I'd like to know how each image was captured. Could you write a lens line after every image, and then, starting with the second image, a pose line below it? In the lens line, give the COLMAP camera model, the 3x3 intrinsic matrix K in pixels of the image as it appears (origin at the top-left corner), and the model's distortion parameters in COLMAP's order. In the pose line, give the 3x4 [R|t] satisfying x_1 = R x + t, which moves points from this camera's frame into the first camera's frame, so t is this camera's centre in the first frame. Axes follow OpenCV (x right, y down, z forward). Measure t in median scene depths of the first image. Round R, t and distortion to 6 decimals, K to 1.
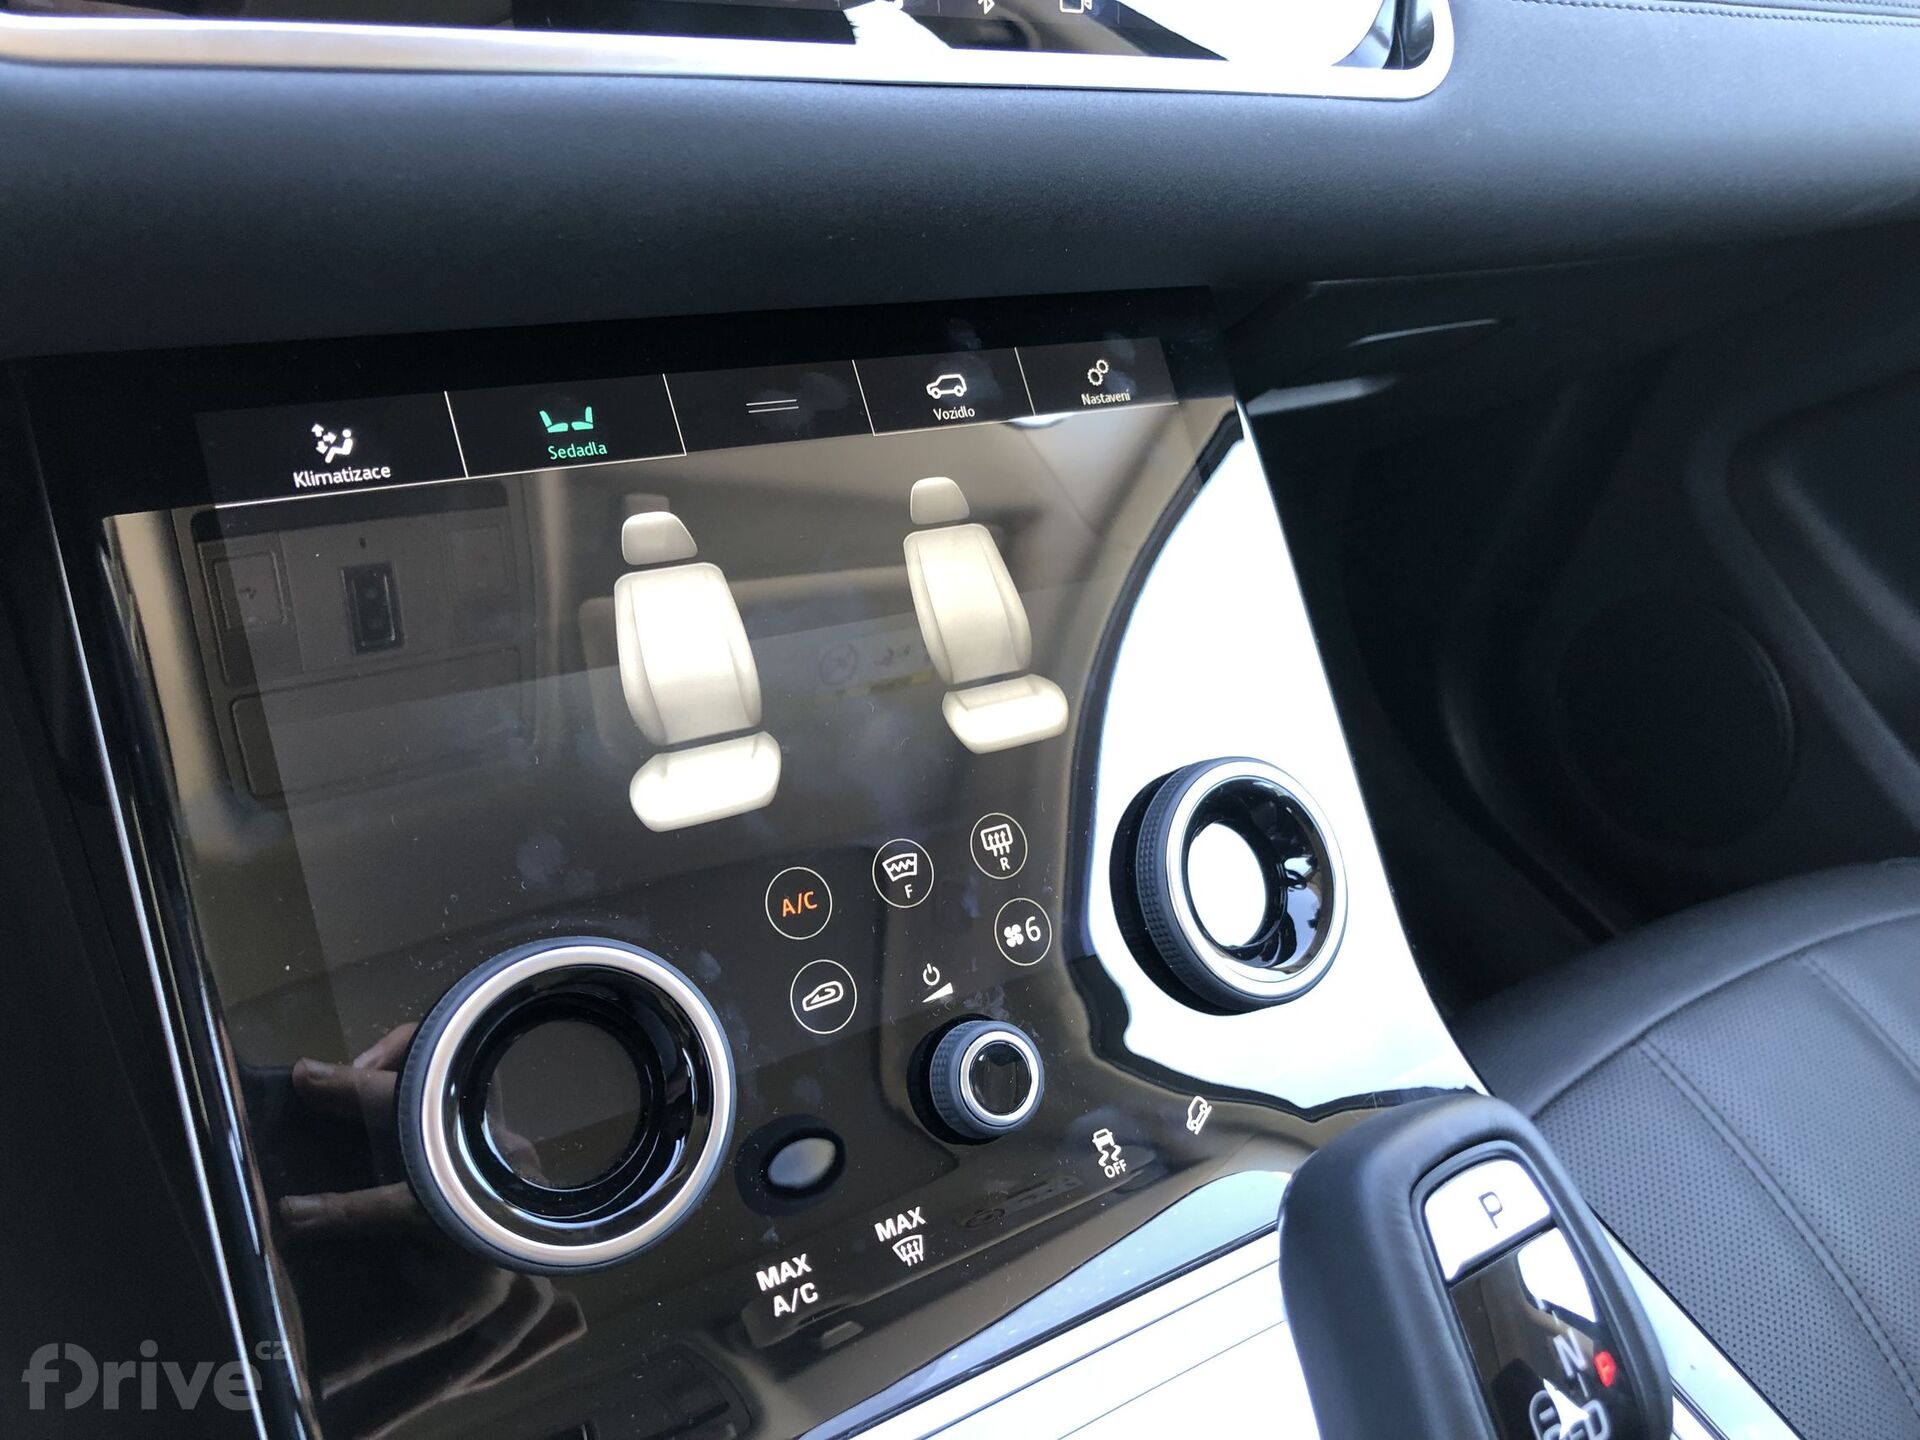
lens RADIAL K [[1591.9, 0, 954.1], [0, 1591.9, 704.9], [0, 0, 1]] dist [0.017744, -0.029099]
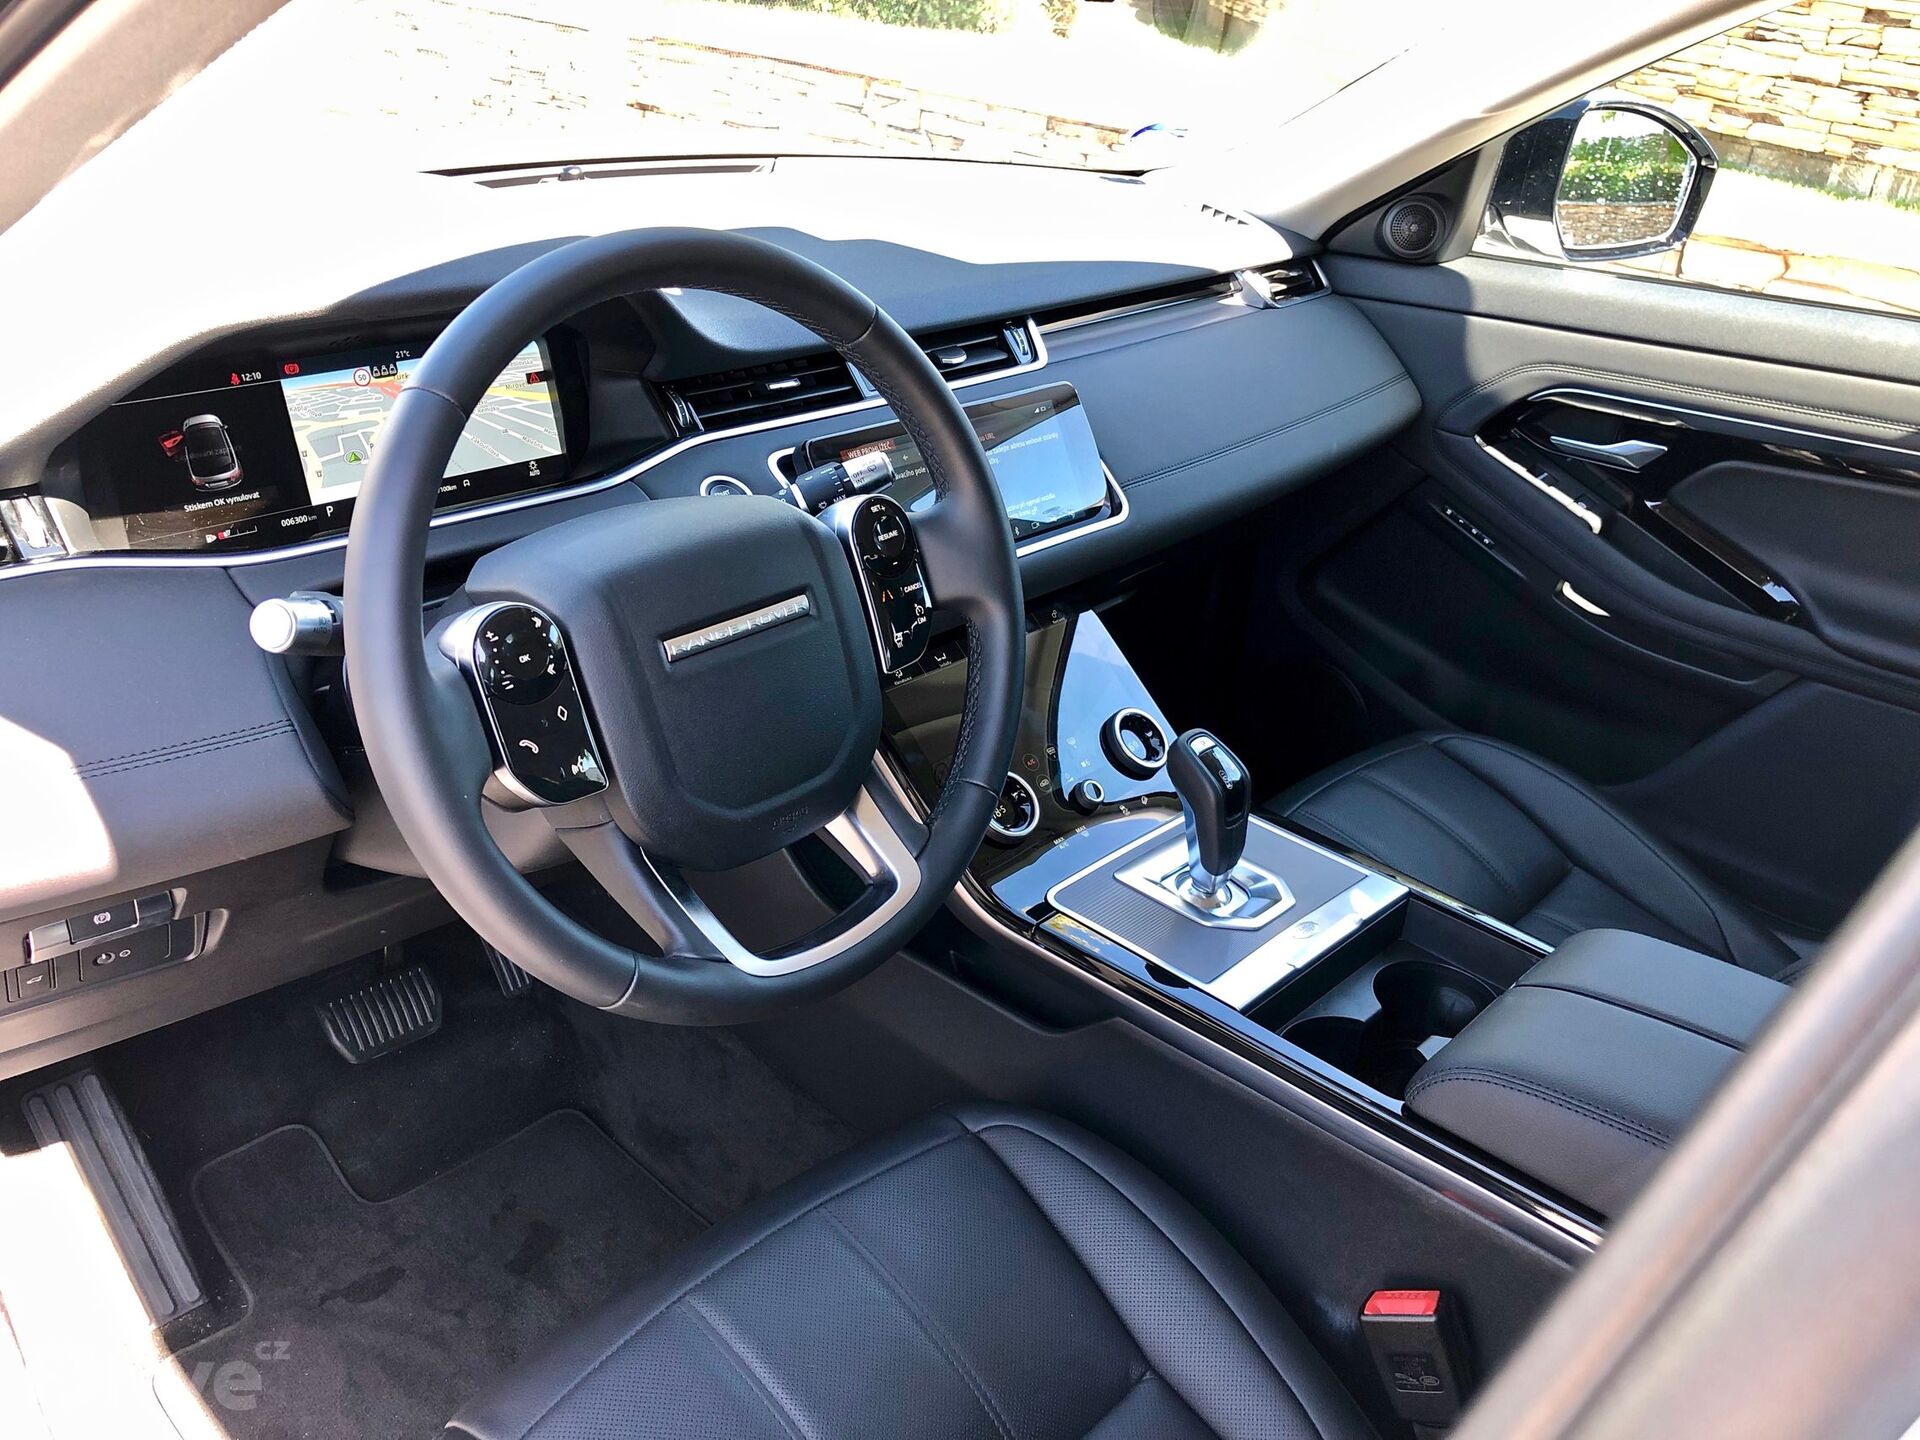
lens RADIAL K [[1591.9, 0, 967.2], [0, 1591.9, 709.6], [0, 0, 1]] dist [0.017744, -0.029099]
pose [[0.957916, -0.242083, 0.154250, -0.762501], [0.262641, 0.956006, -0.130663, 0.439667], [-0.115832, 0.165676, 0.979354, -2.608886]]
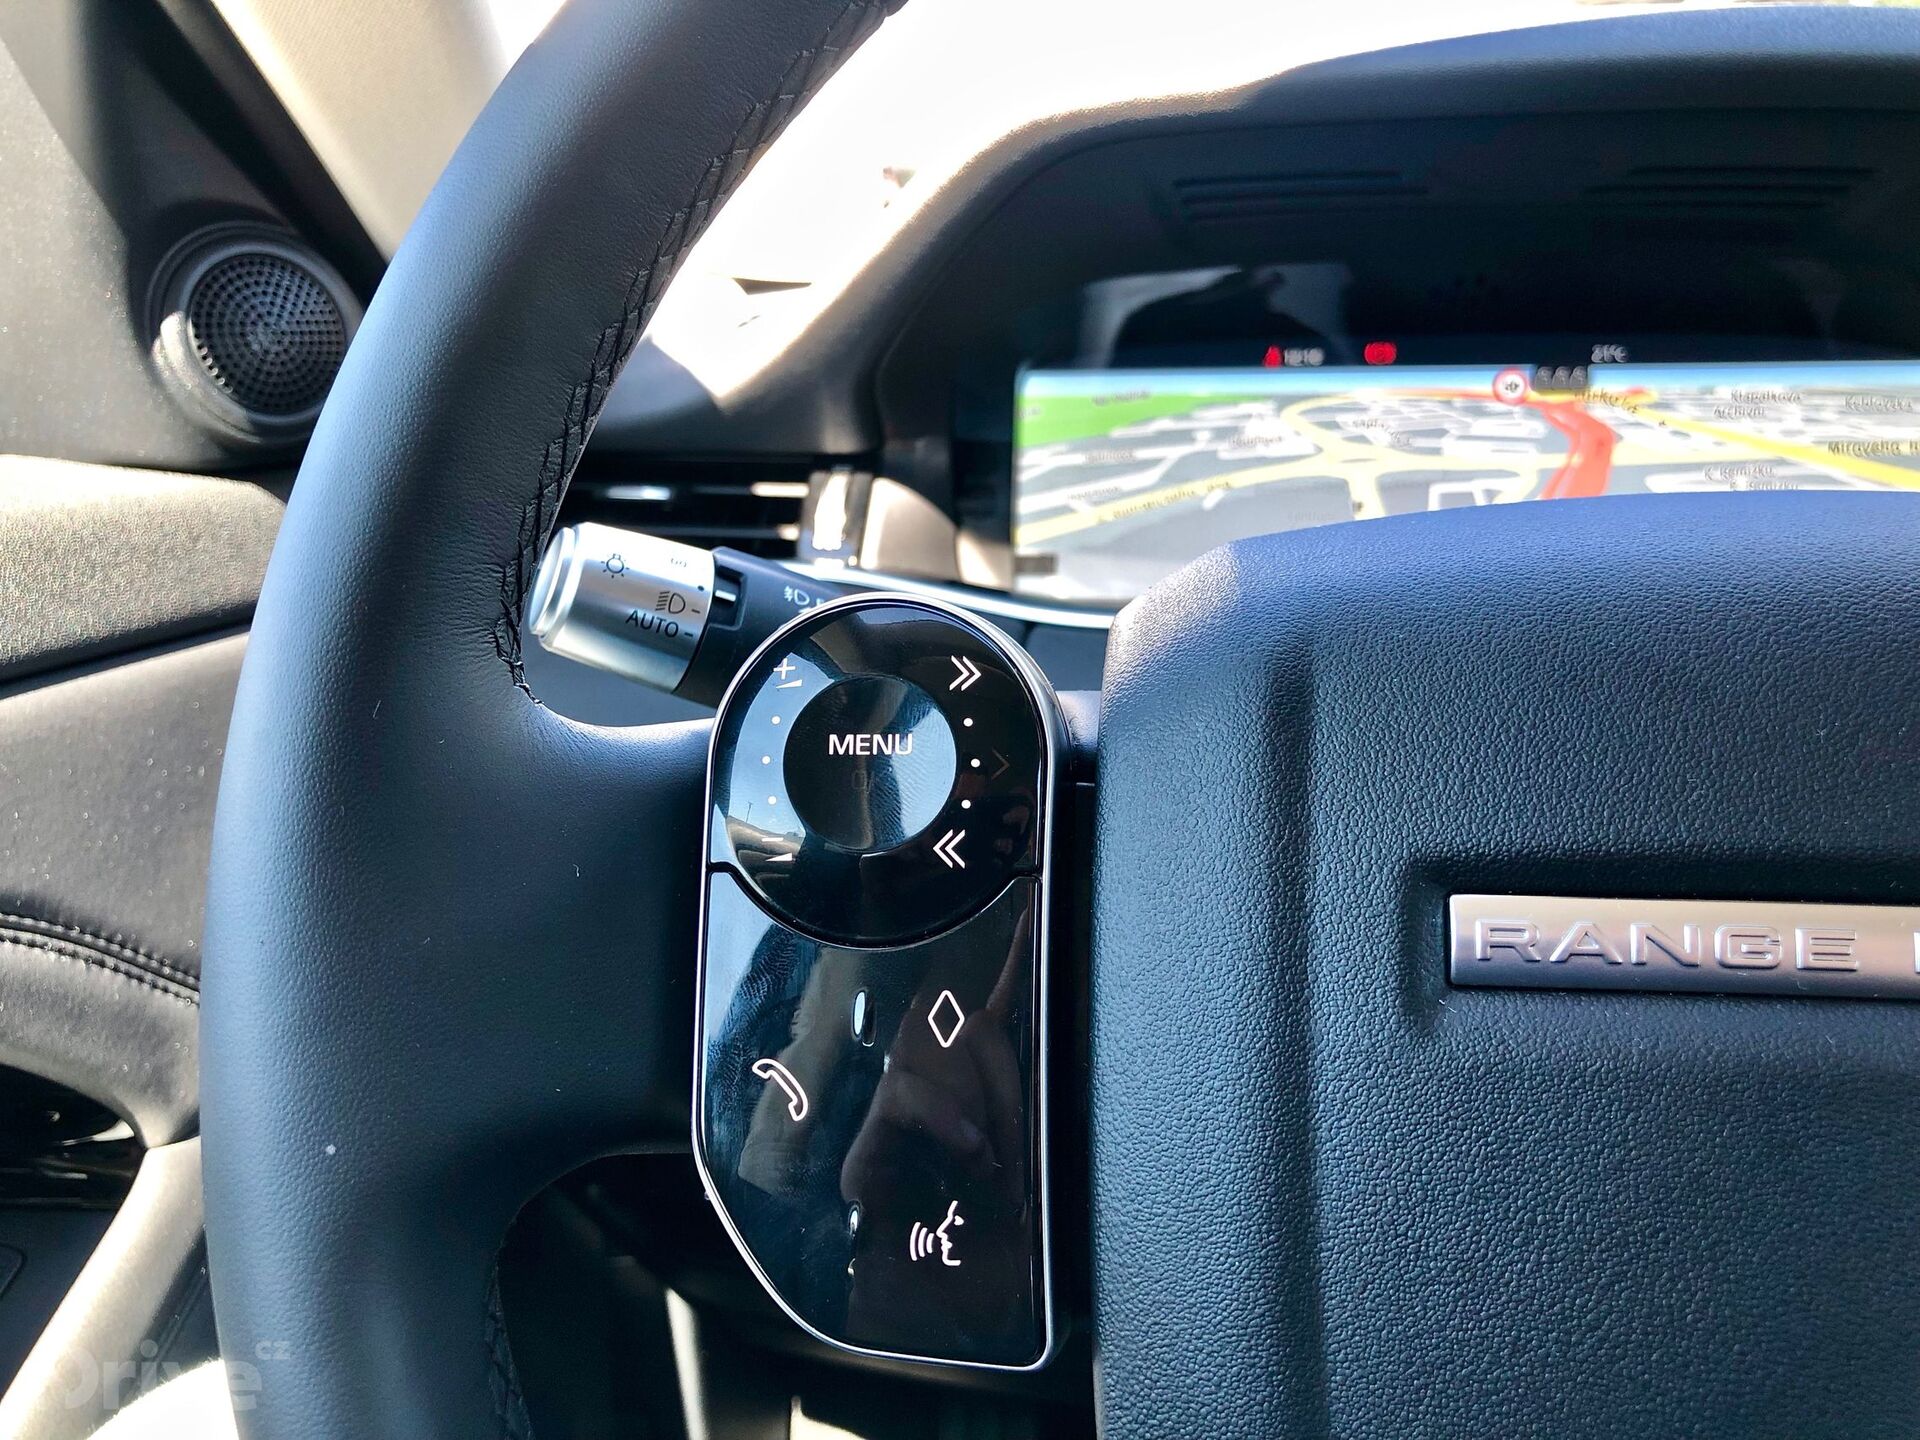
lens RADIAL K [[1591.9, 0, 954.9], [0, 1591.9, 696.1], [0, 0, 1]] dist [0.017744, -0.029099]
pose [[0.726947, -0.050064, -0.684866, -0.568889], [-0.261140, 0.902253, -0.343140, 0.095871], [0.635102, 0.428291, 0.642816, -0.803535]]
